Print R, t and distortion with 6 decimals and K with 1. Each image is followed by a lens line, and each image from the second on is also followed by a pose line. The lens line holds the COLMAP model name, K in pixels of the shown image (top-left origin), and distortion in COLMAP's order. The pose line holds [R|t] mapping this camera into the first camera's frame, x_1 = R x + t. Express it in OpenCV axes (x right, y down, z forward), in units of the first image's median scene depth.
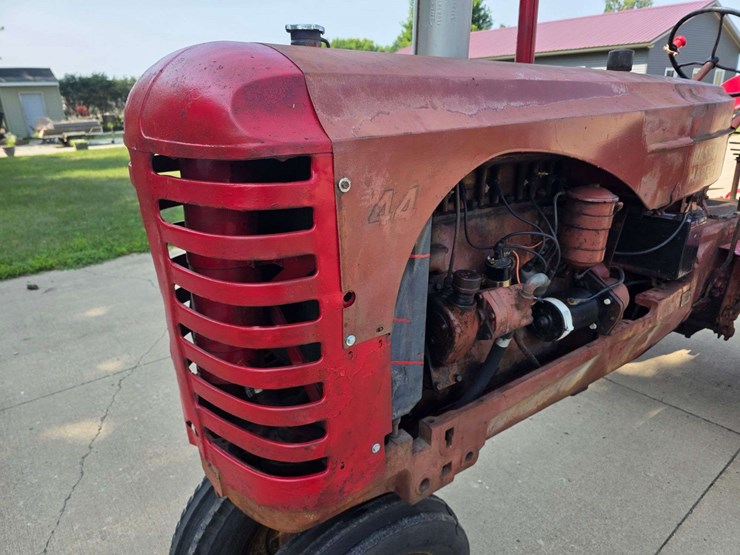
lens RADIAL K [[498.0, 0, 366.9], [0, 498.0, 281.4], [0, 0, 1]] dist [0.066883, -0.065326]
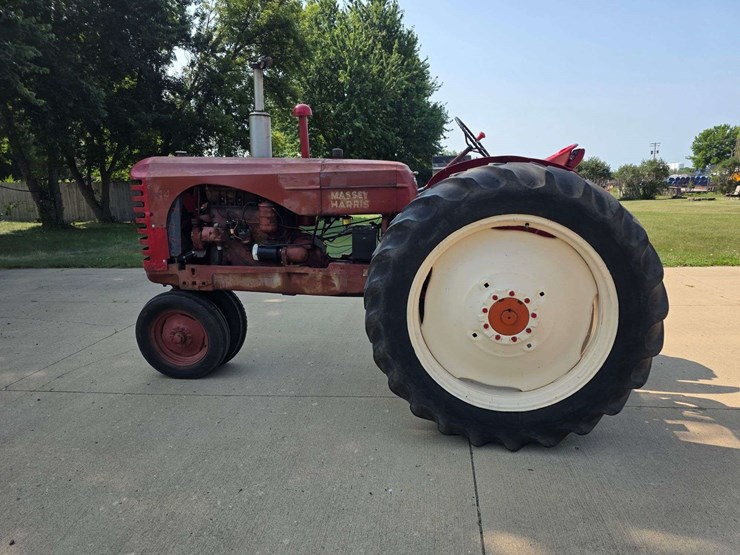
lens RADIAL K [[495.6, 0, 374.3], [0, 495.6, 281.5], [0, 0, 1]] dist [0.068676, -0.064709]
pose [[0.706410, 0.142314, -0.693348, 2.687673], [-0.240765, 0.969478, -0.046309, 0.204349], [0.665595, 0.199647, 0.719113, -0.424578]]
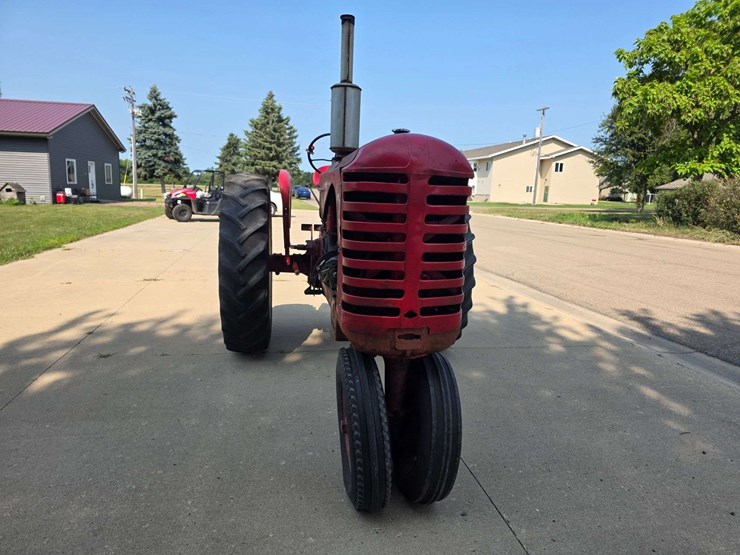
lens RADIAL K [[498.0, 0, 374.3], [0, 498.0, 269.7], [0, 0, 1]] dist [0.066883, -0.065326]
pose [[0.452215, -0.102055, 0.886051, -1.653286], [0.266281, 0.963573, -0.024918, 0.101732], [-0.851232, 0.247207, 0.462917, 0.133990]]
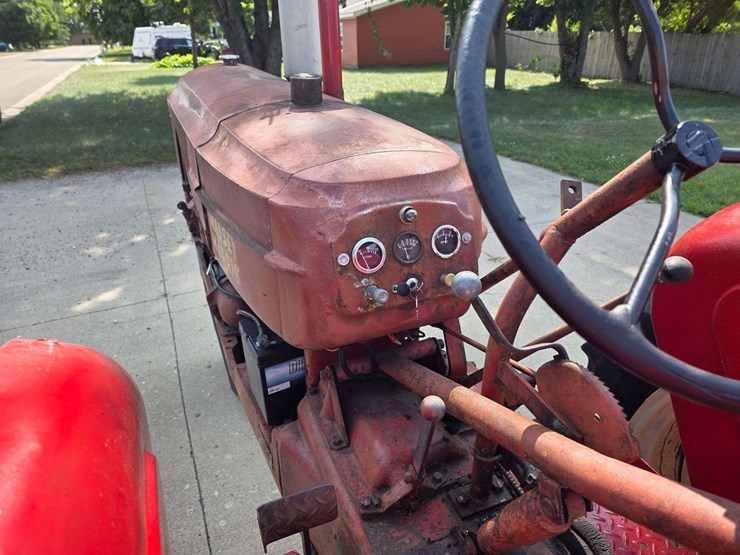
lens RADIAL K [[498.0, 0, 373.3], [0, 498.0, 270.2], [0, 0, 1]] dist [0.066883, -0.065326]
pose [[-0.242983, 0.430534, -0.869252, 1.514257], [-0.320630, 0.810095, 0.490860, -0.752567], [0.915509, 0.397979, -0.058797, 1.511661]]
